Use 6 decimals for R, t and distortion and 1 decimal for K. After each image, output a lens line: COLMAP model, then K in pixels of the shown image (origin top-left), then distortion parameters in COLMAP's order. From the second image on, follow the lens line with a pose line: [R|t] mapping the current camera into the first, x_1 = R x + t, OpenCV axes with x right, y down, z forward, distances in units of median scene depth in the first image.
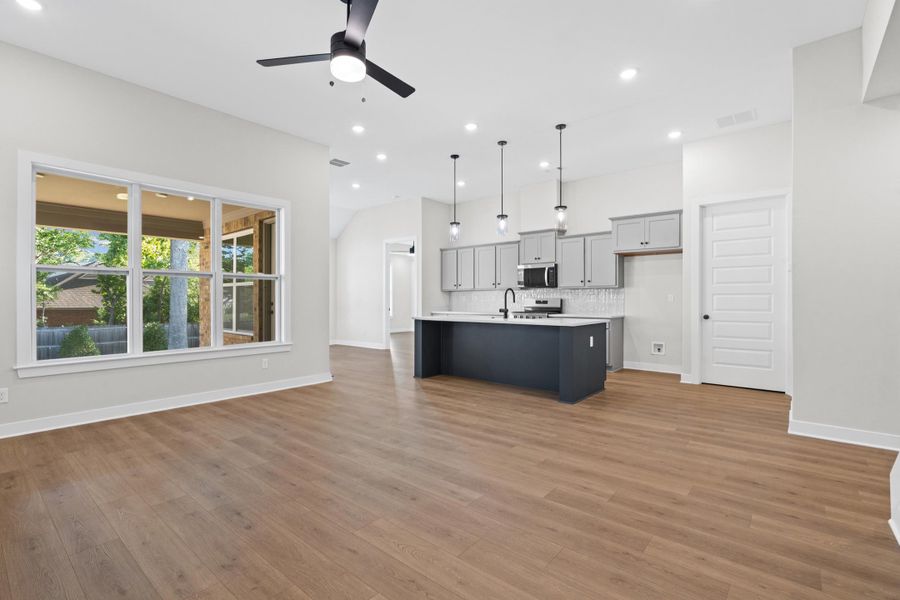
lens RADIAL K [[416.0, 0, 447.5], [0, 416.0, 298.2], [0, 0, 1]] dist [-0.006974, 0.000976]
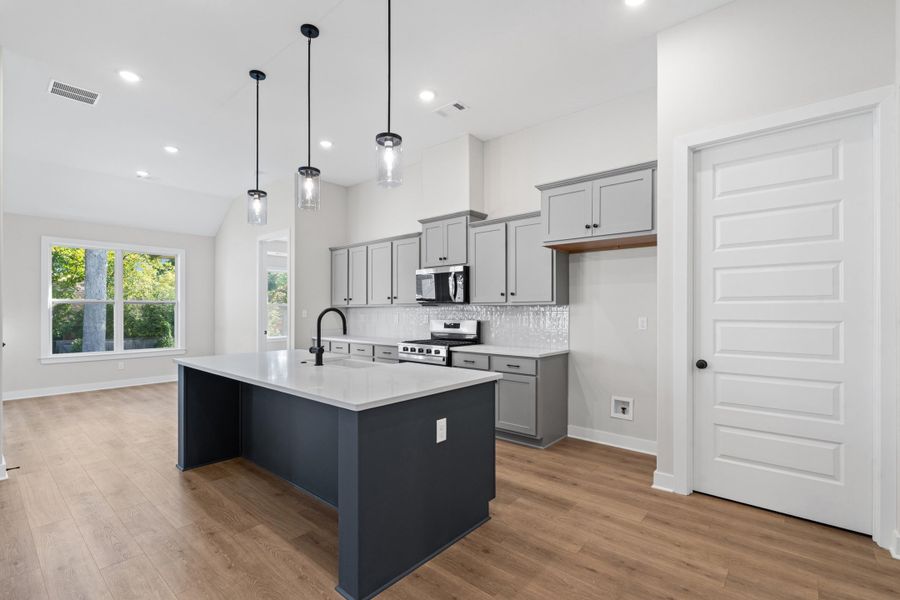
lens RADIAL K [[416.0, 0, 446.0], [0, 416.0, 307.2], [0, 0, 1]] dist [-0.006974, 0.000976]
pose [[0.999963, 0.000638, -0.008612, 0.298821], [-0.000678, 0.999989, -0.004720, -0.022006], [0.008609, 0.004725, 0.999952, 0.464131]]
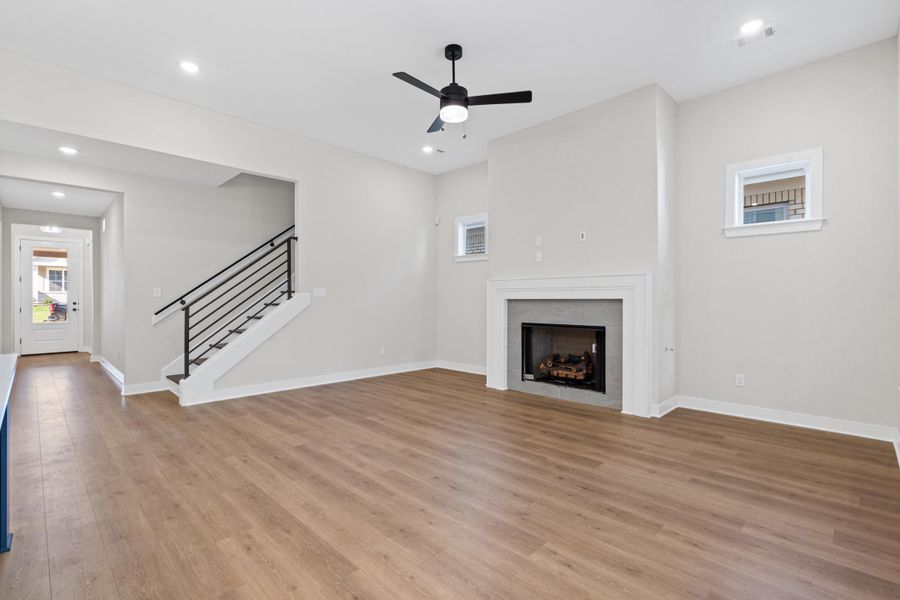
lens RADIAL K [[416.0, 0, 454.2], [0, 416.0, 308.7], [0, 0, 1]] dist [-0.006974, 0.000976]
pose [[-0.997712, 0.001271, 0.067593, -0.159027], [0.002314, 0.999879, 0.015360, 0.004293], [-0.067565, 0.015482, -0.997595, 1.093430]]
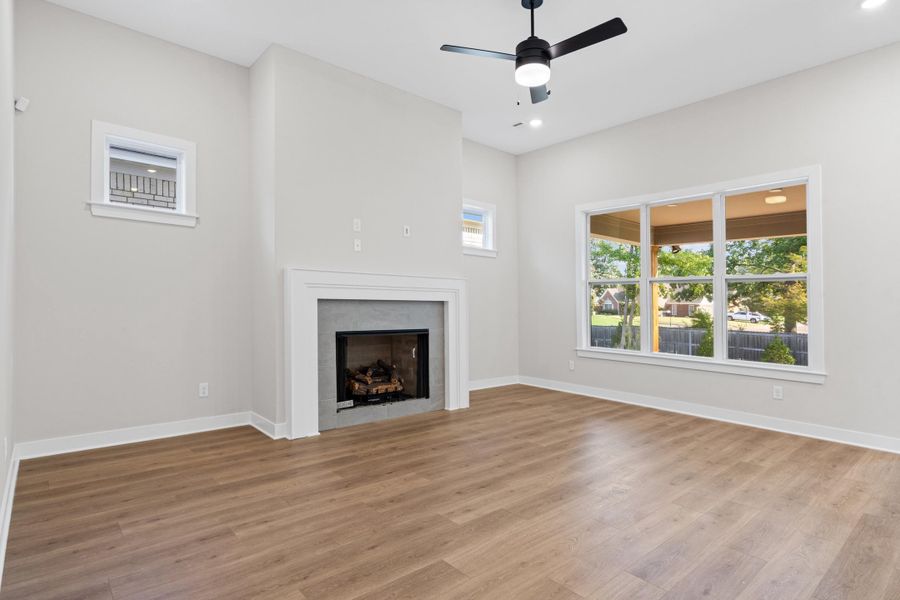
lens RADIAL K [[473.5, 0, 443.9], [0, 473.5, 304.1], [0, 0, 1]] dist [0.024357, 0.003314]
pose [[-0.147467, 0.010005, -0.989016, 0.458007], [-0.014366, 0.999822, 0.012256, -0.005988], [0.988963, 0.016016, -0.147297, 0.461095]]
